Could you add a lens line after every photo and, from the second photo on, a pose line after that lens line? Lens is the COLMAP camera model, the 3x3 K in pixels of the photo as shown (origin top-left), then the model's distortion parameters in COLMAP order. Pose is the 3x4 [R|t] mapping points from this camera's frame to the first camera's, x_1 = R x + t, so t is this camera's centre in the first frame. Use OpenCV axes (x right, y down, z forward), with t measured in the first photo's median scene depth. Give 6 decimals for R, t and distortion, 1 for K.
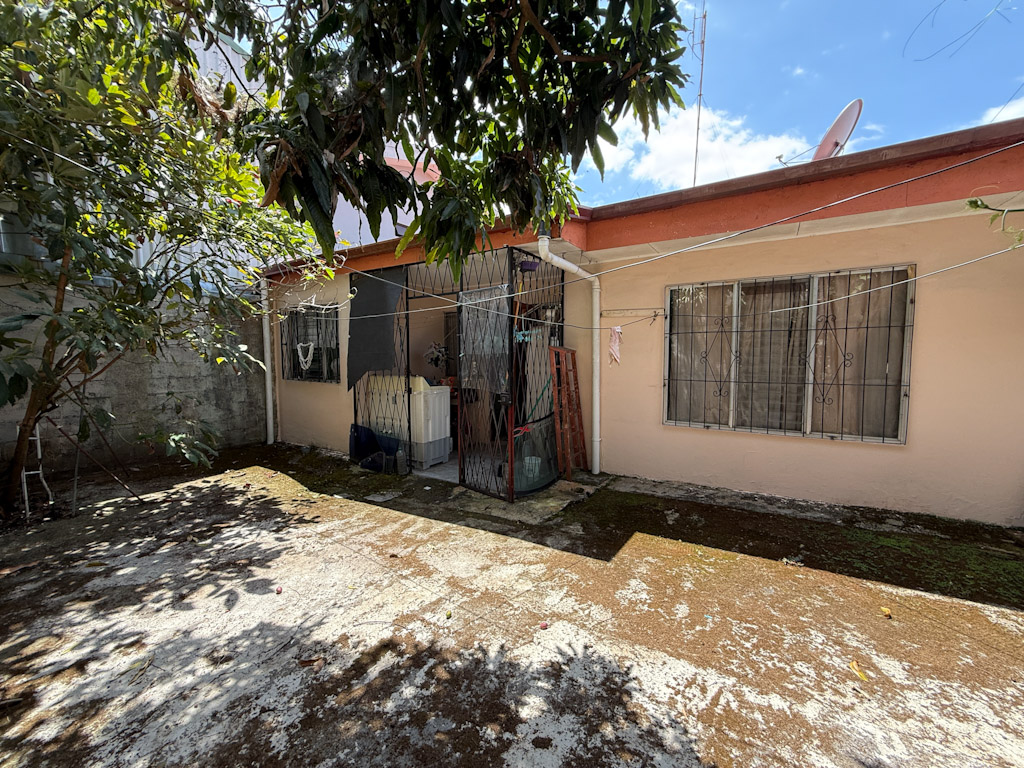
lens RADIAL K [[409.9, 0, 511.0], [0, 409.9, 385.9], [0, 0, 1]] dist [0.001939, 0.000255]
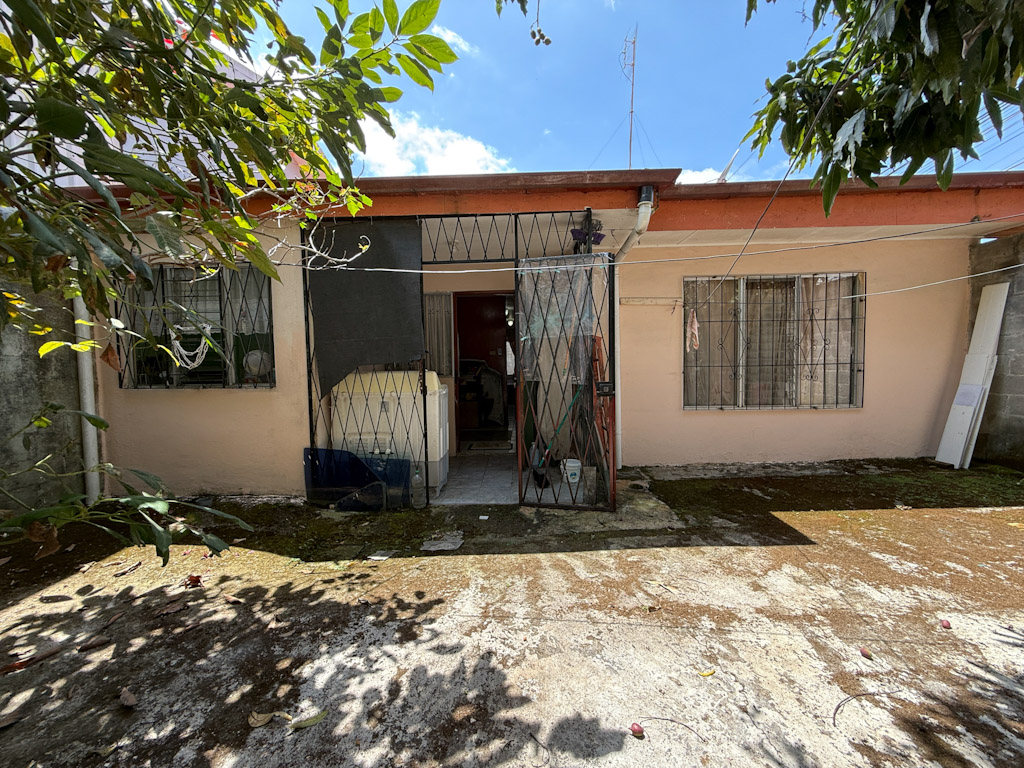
lens RADIAL K [[409.9, 0, 511.7], [0, 409.9, 382.2], [0, 0, 1]] dist [0.001939, 0.000255]
pose [[0.864298, -0.035950, 0.501693, -0.681116], [0.053023, 0.998397, -0.019802, 0.028002], [-0.500177, 0.043716, 0.864819, 0.417455]]
